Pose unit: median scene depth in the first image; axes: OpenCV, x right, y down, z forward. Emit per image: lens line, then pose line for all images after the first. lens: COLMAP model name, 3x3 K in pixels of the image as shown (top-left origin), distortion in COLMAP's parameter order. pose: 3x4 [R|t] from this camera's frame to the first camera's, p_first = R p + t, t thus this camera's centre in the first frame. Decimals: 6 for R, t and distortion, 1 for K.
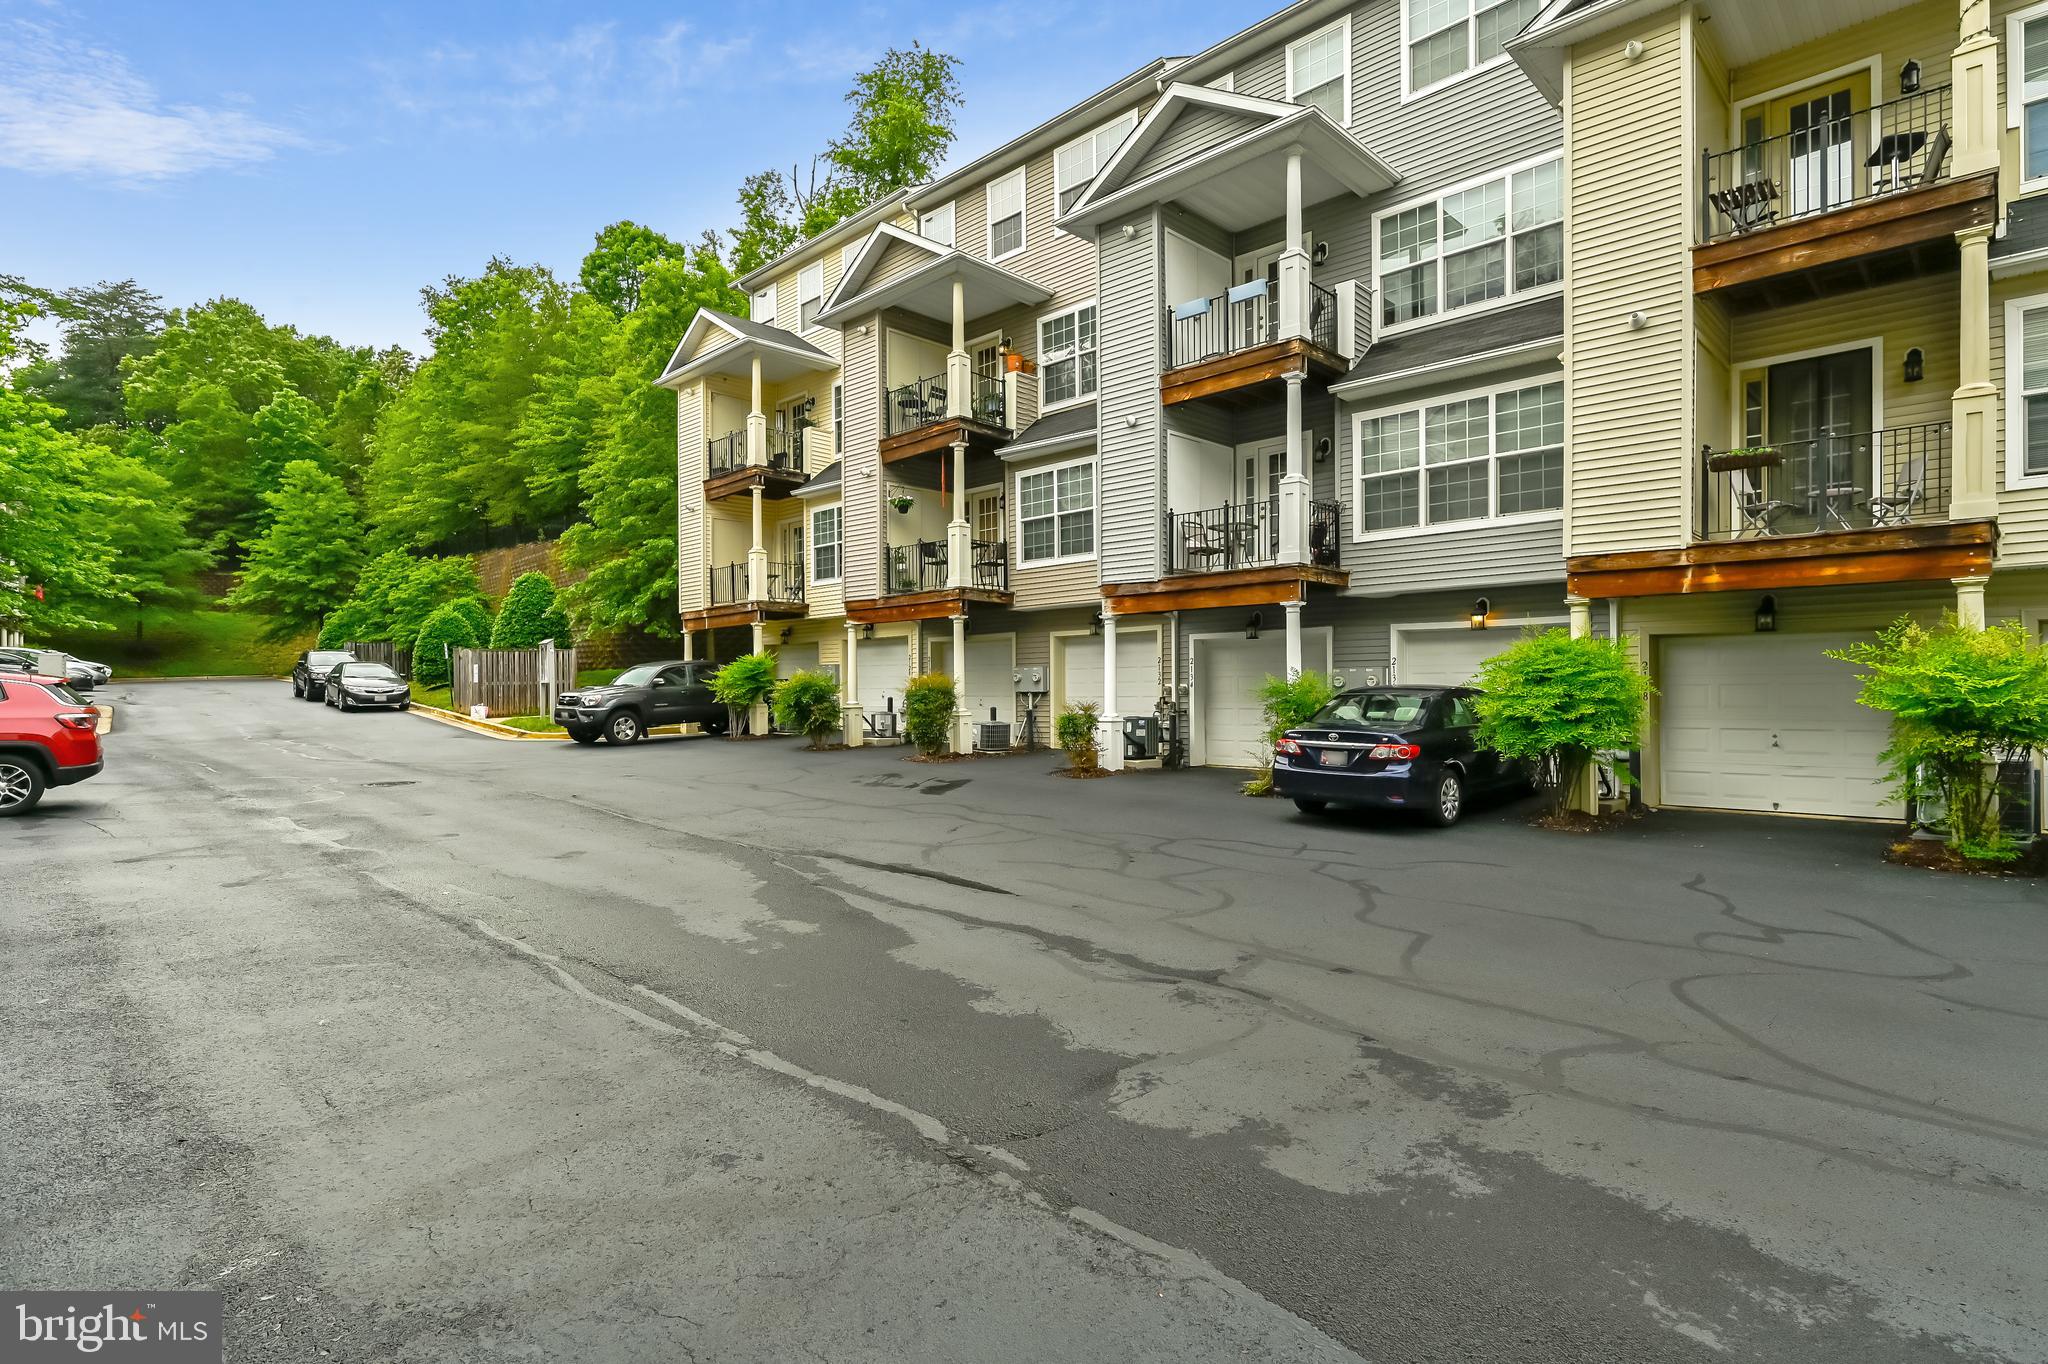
lens RADIAL K [[1007.2, 0, 1036.3], [0, 1007.2, 698.7], [0, 0, 1]] dist [0.000266, -0.000091]
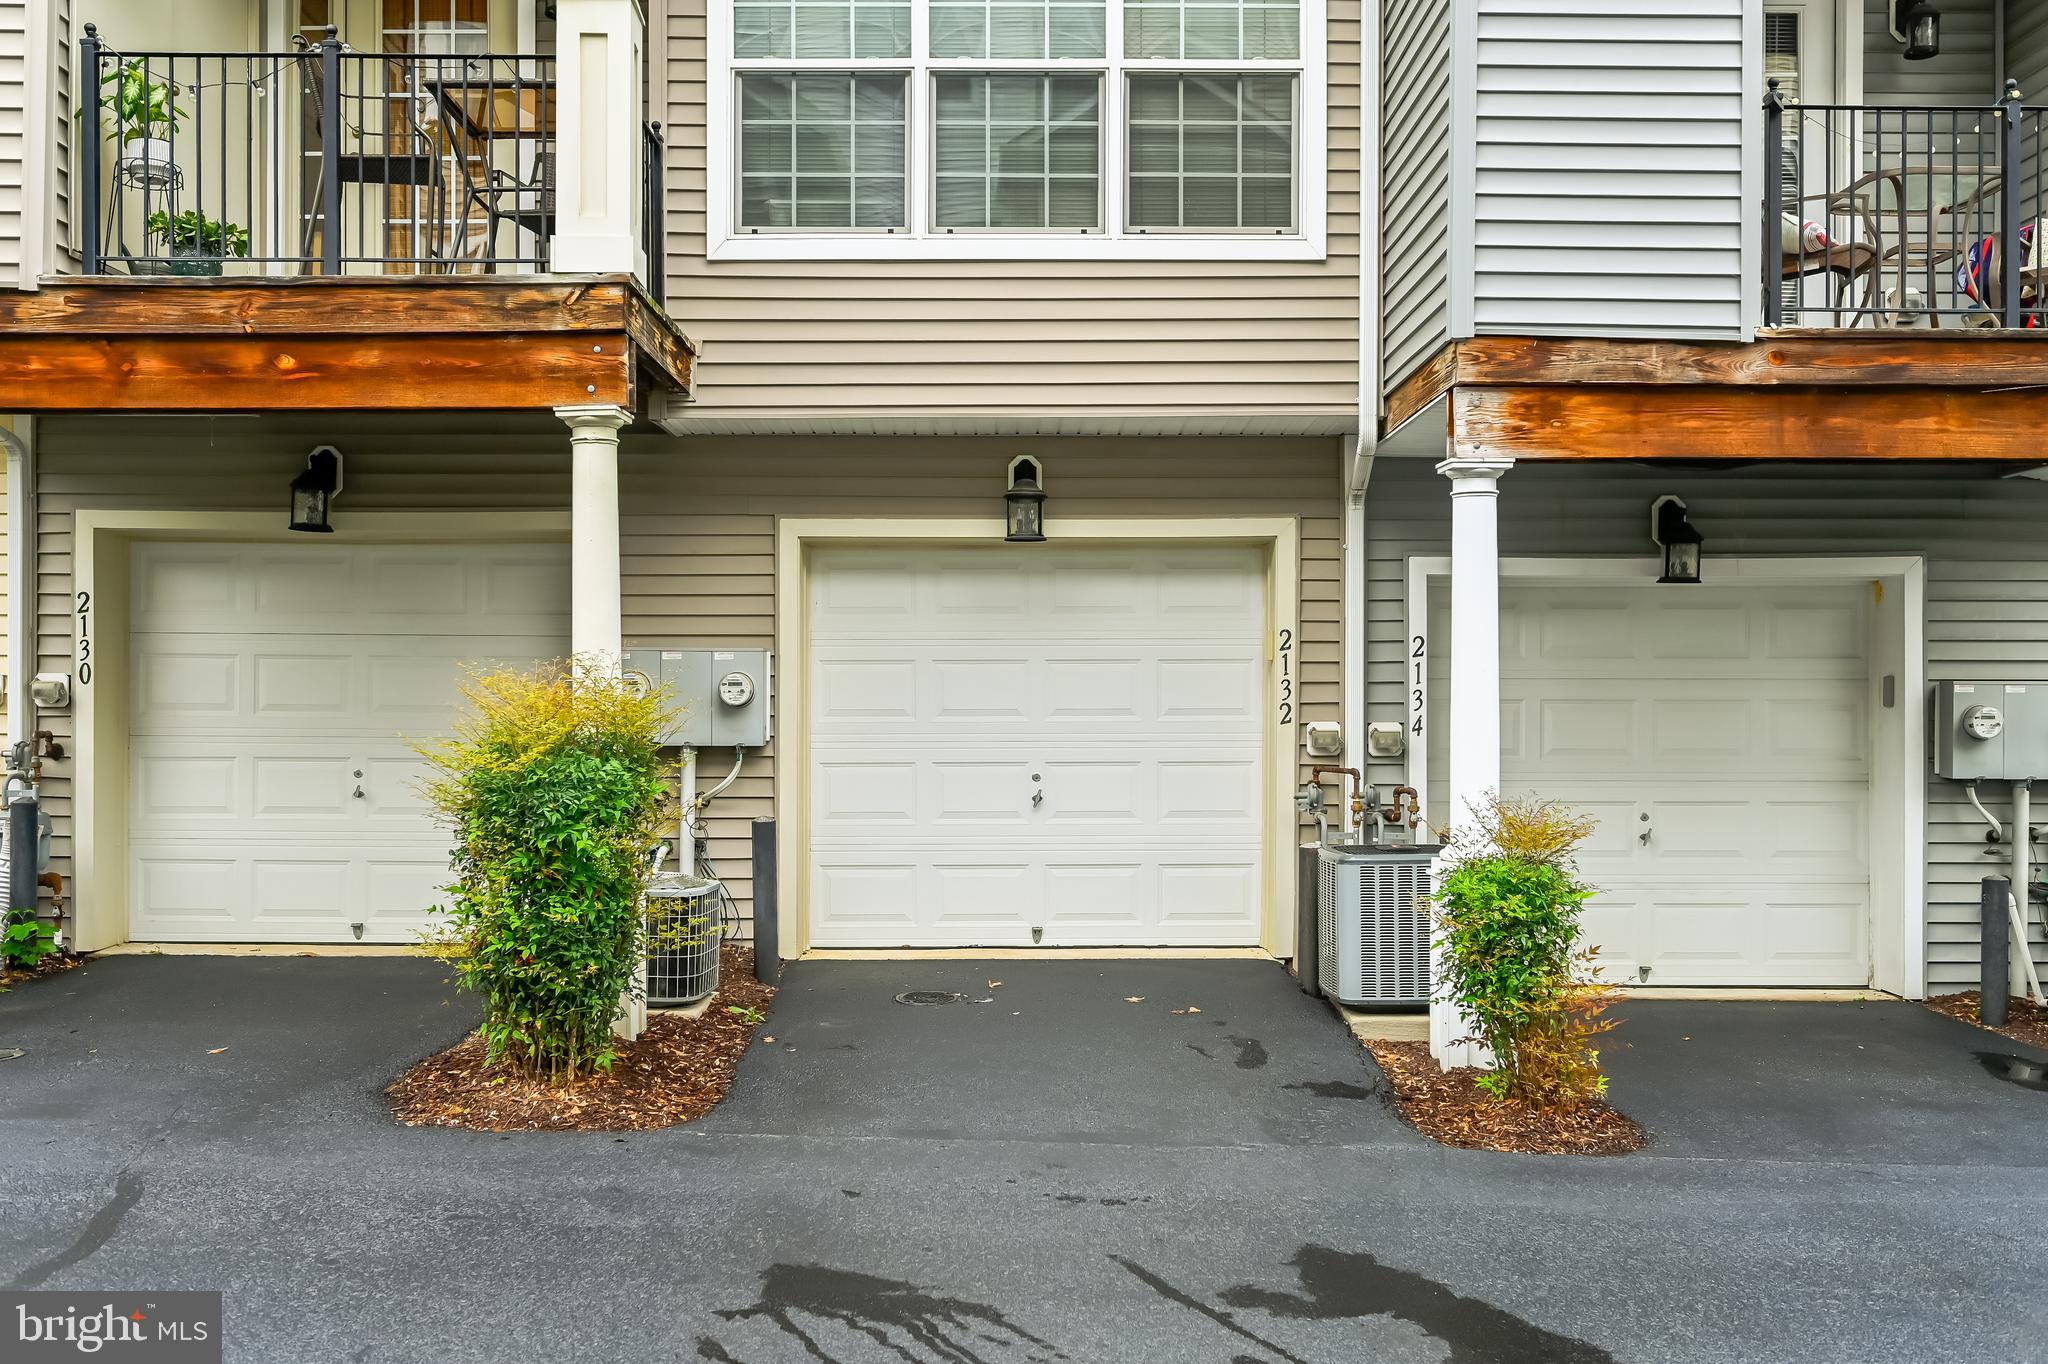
lens RADIAL K [[1777.7, 0, 1016.8], [0, 1777.7, 694.0], [0, 0, 1]] dist [-0.003101, -0.007056]
pose [[0.725648, 0.005525, 0.688044, -0.257252], [-0.000964, 0.999975, -0.007014, -0.016616], [-0.688066, 0.004427, 0.725635, 0.609986]]
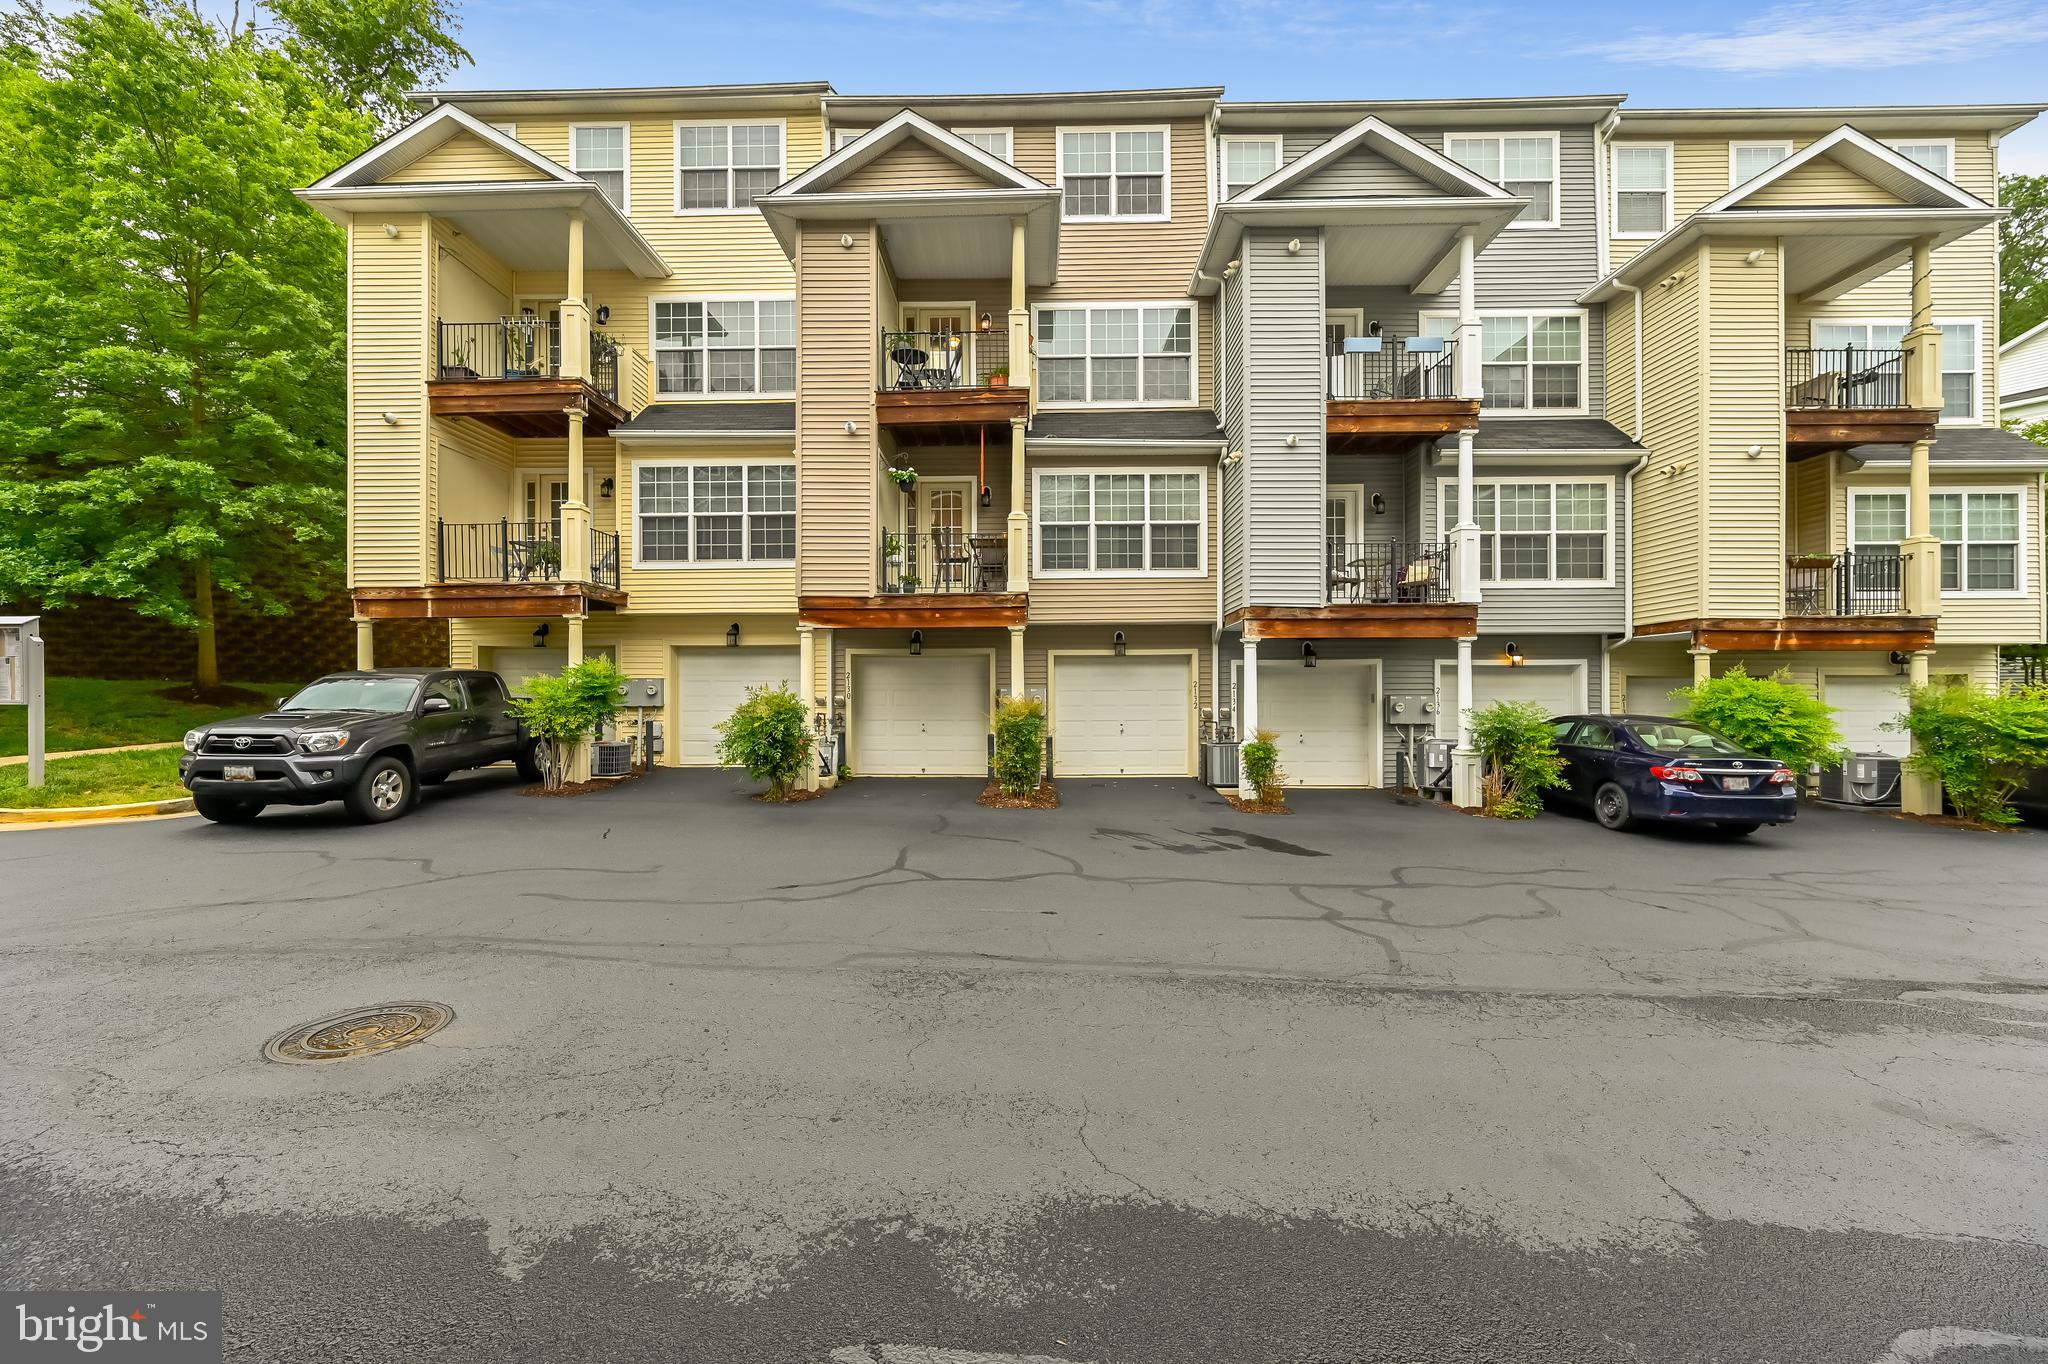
lens RADIAL K [[812.1, 0, 1029.6], [0, 812.1, 692.5], [0, 0, 1]] dist [-0.002382, -0.000960]
pose [[0.735401, 0.002815, 0.677627, -0.487323], [0.004201, 0.999953, -0.008712, -0.020864], [-0.677619, 0.009253, 0.735355, 0.465136]]
